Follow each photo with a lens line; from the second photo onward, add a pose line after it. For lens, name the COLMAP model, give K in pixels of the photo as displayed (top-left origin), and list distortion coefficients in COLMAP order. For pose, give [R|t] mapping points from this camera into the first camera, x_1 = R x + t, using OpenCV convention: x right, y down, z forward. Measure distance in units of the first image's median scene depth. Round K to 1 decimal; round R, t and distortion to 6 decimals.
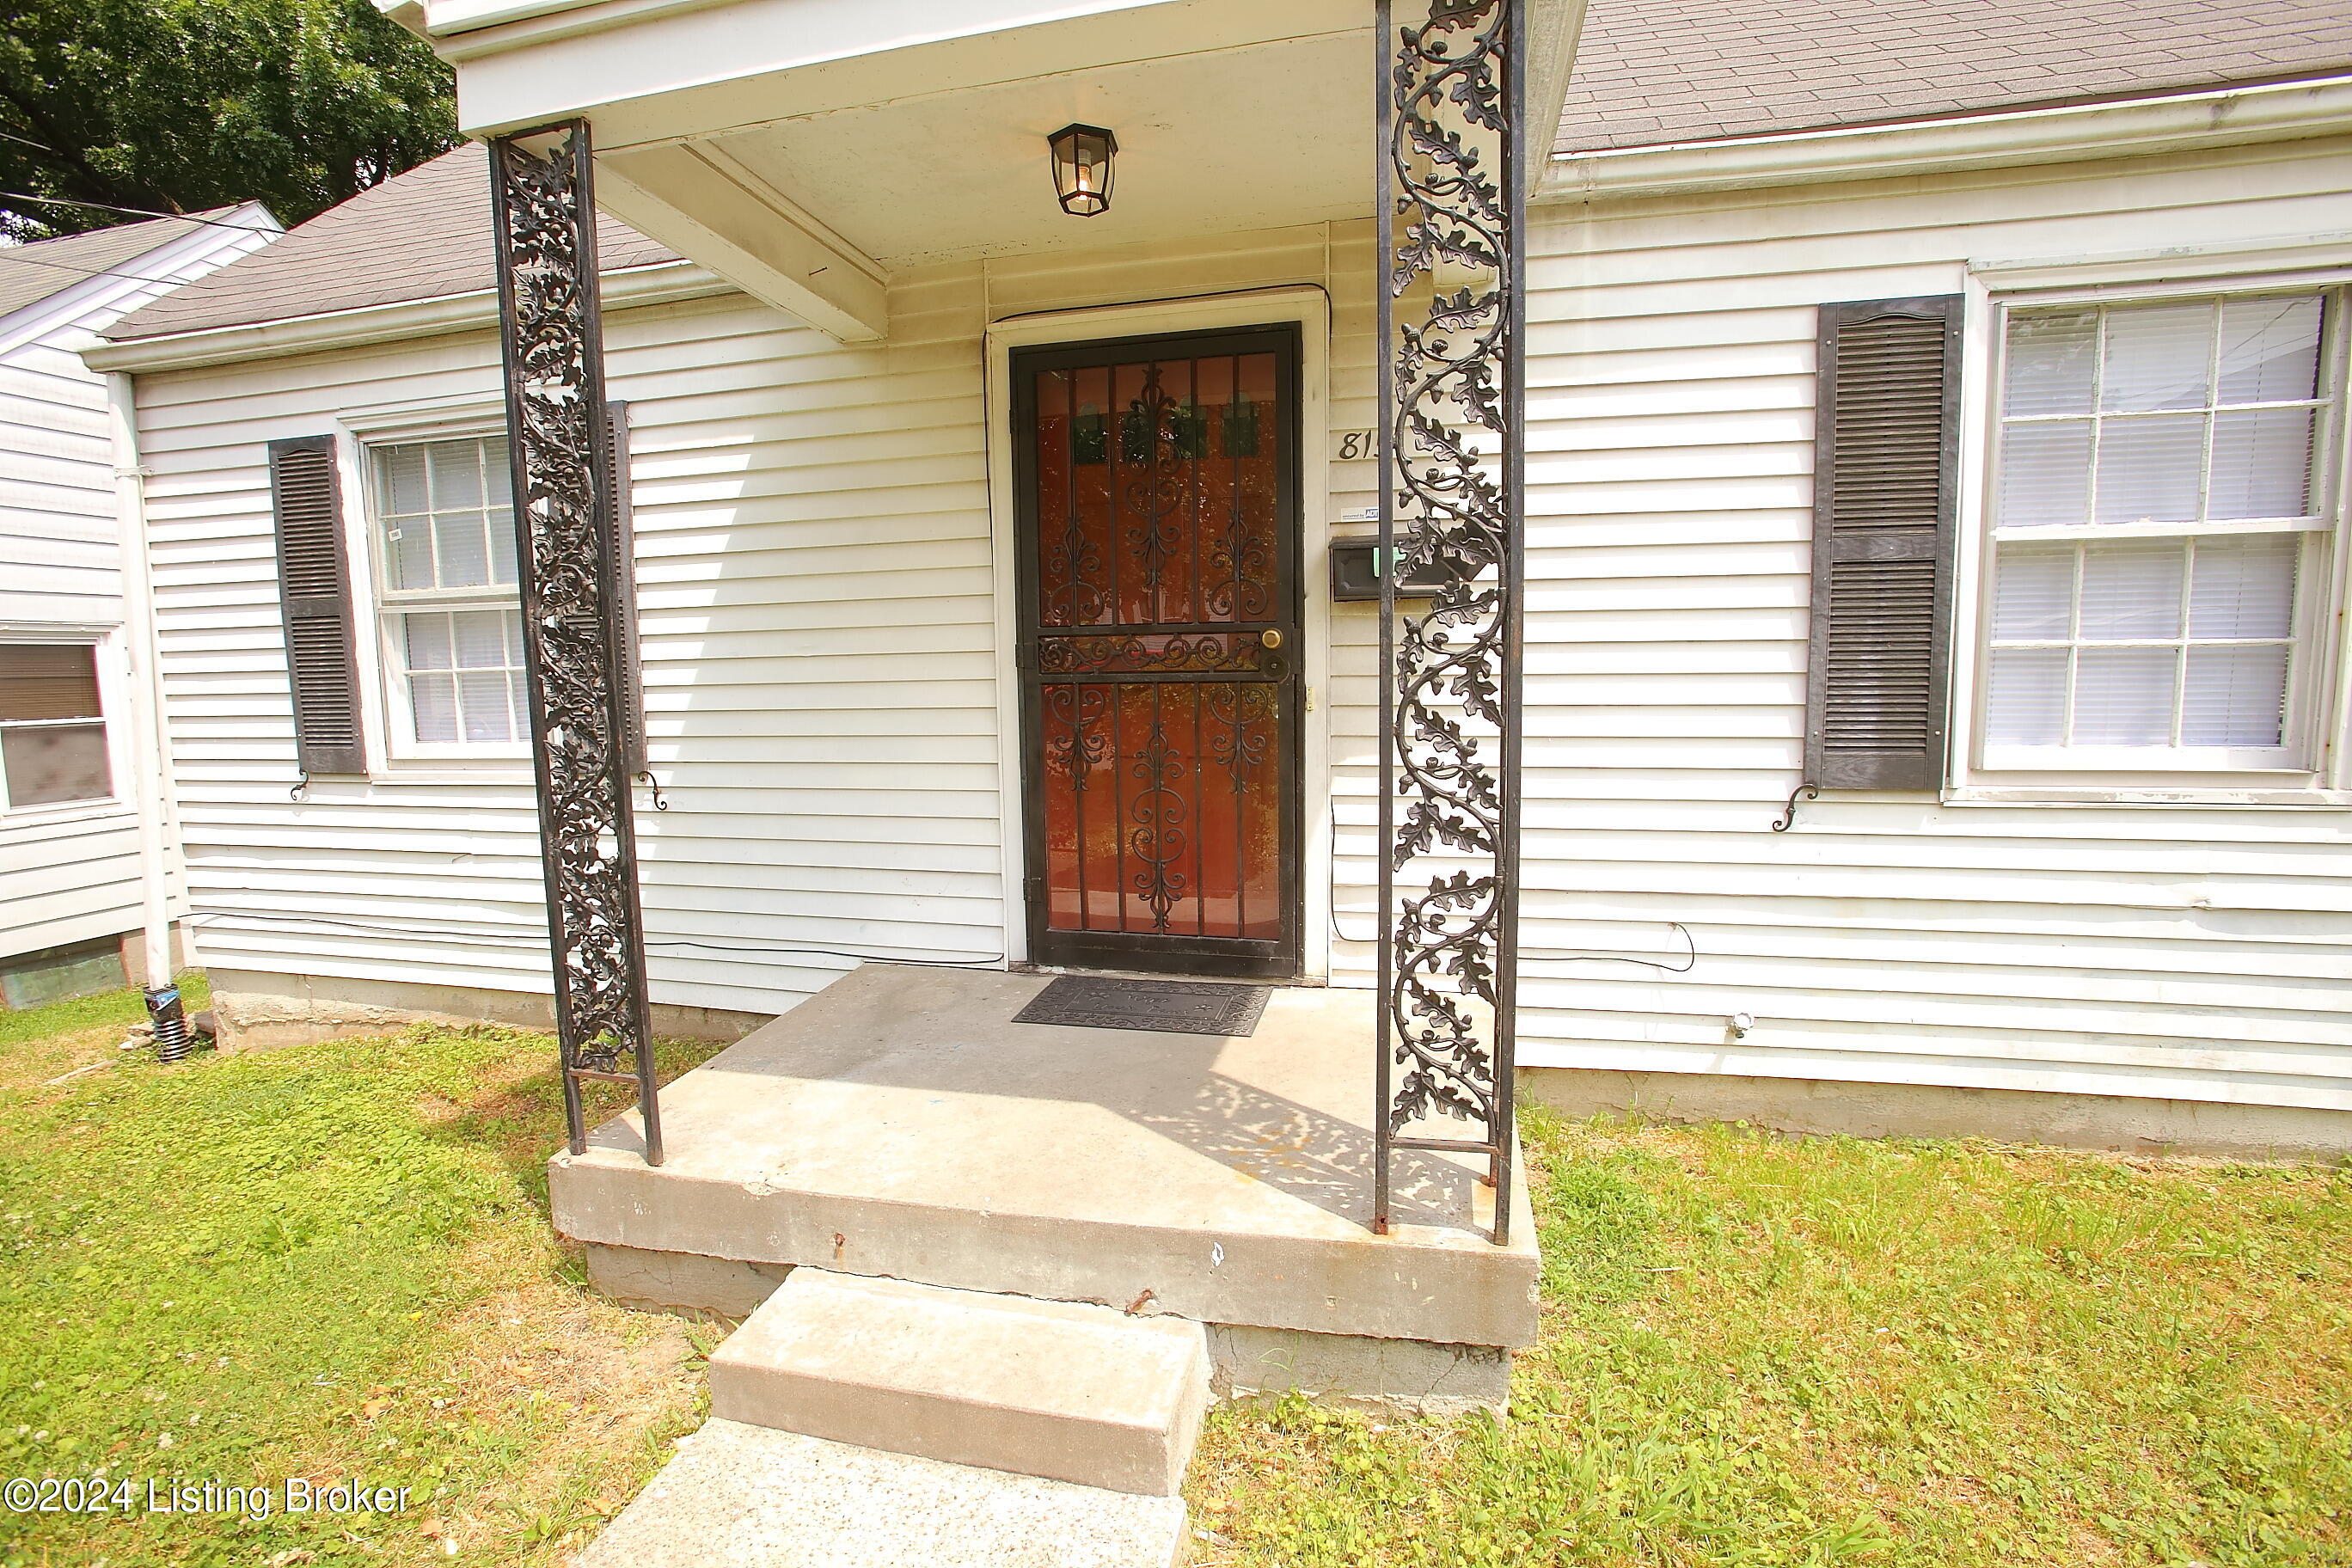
lens RADIAL K [[1079.4, 0, 1180.3], [0, 1079.4, 785.1], [0, 0, 1]] dist [-0.071776, 0.024331]
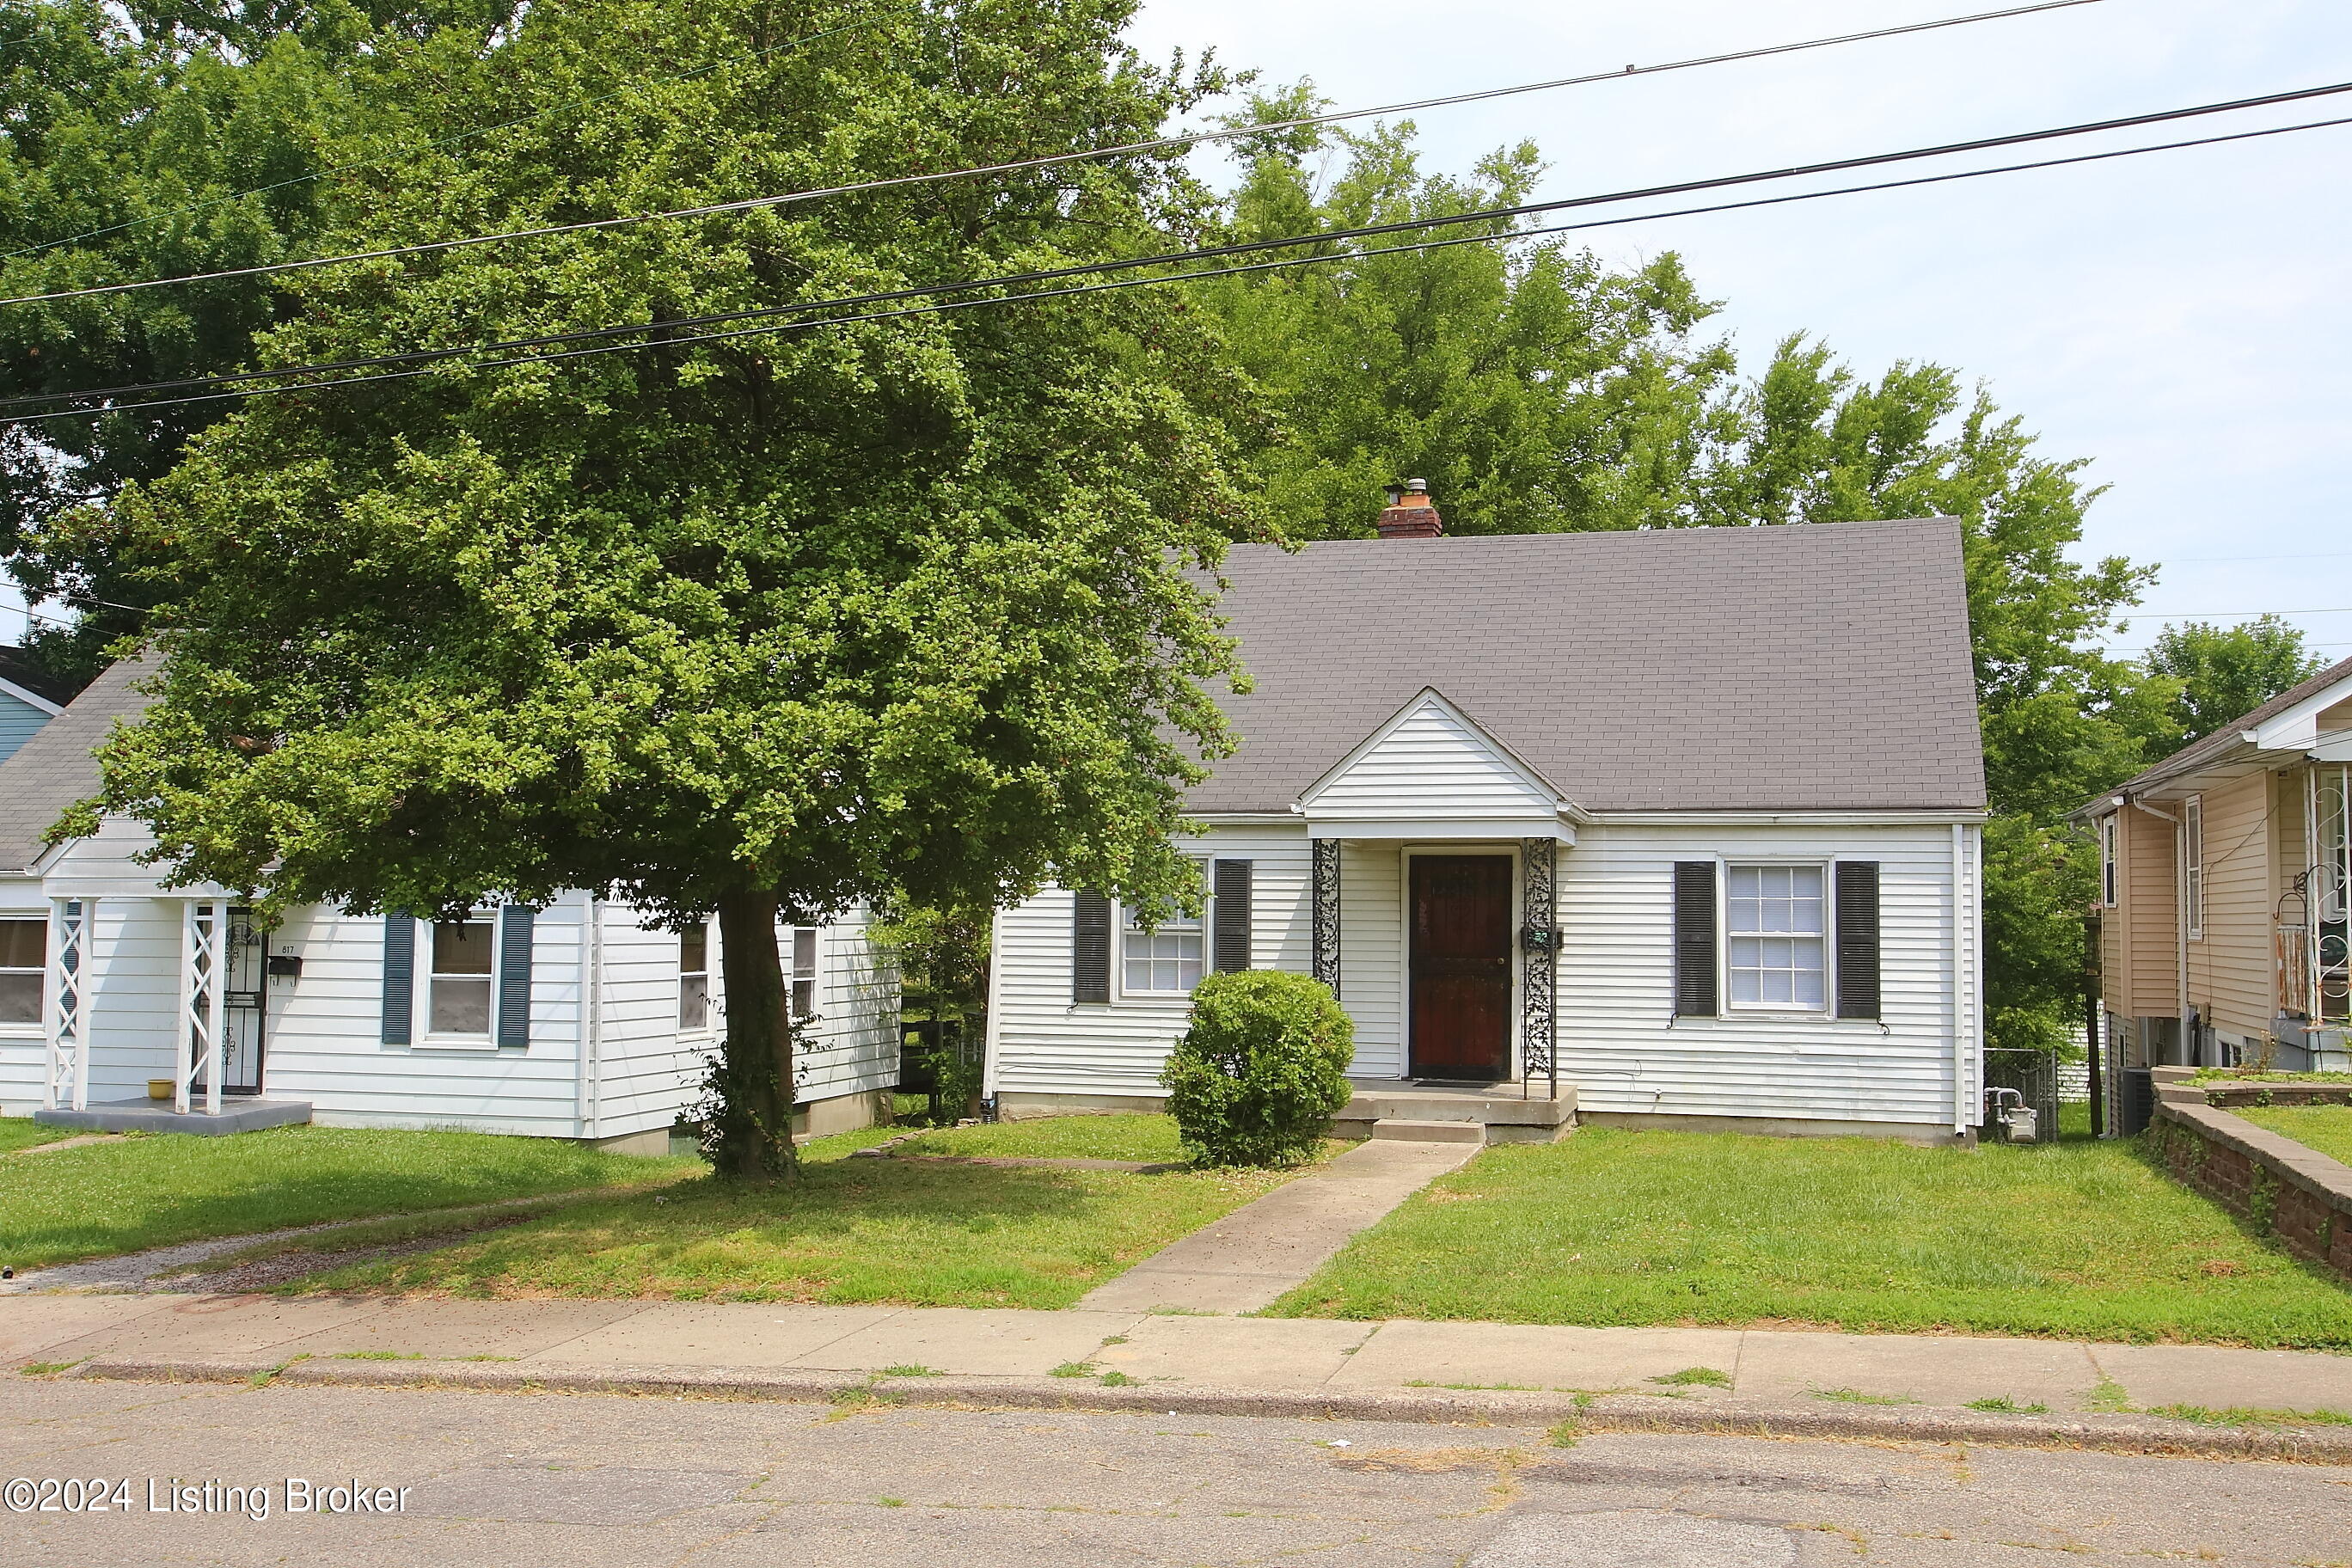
lens RADIAL K [[2308.9, 0, 1176.0], [0, 2308.9, 784.0], [0, 0, 1]] dist [0.001996, 0.017902]
pose [[0.998376, 0.023263, -0.051993, -0.540262], [-0.031647, 0.985491, -0.166753, 0.523506], [0.047360, 0.168128, 0.984627, -5.959932]]
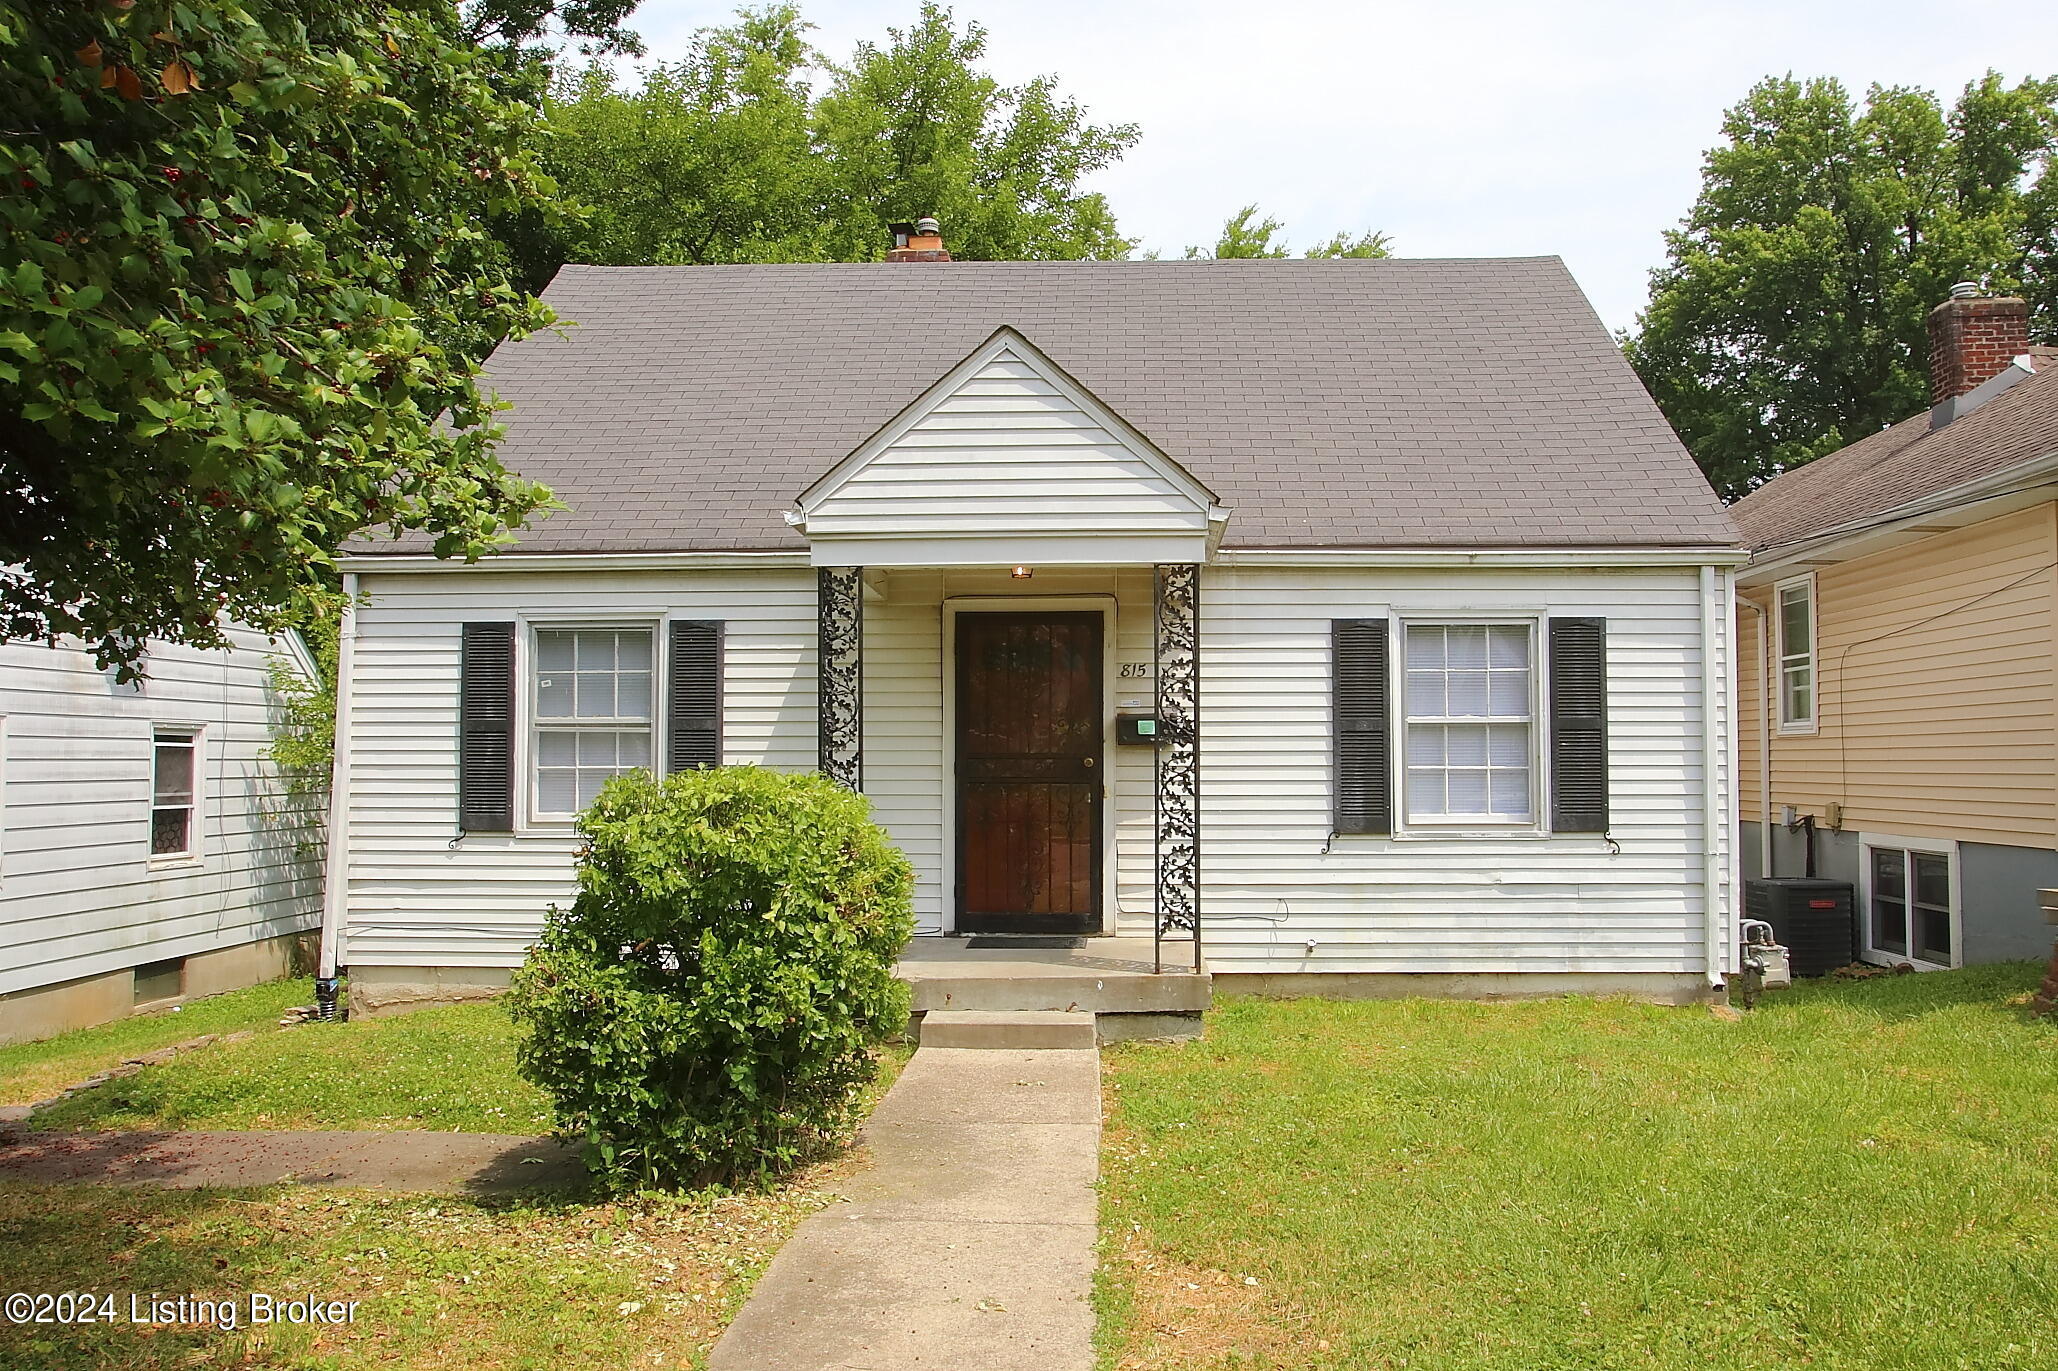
lens RADIAL K [[1522.7, 0, 1084.1], [0, 1522.7, 705.6], [0, 0, 1]] dist [-0.112161, 0.133238]
pose [[0.979494, 0.023194, 0.200131, -0.562777], [0.007380, 0.988554, -0.150688, 0.216894], [-0.201336, 0.149075, 0.968112, -2.027342]]
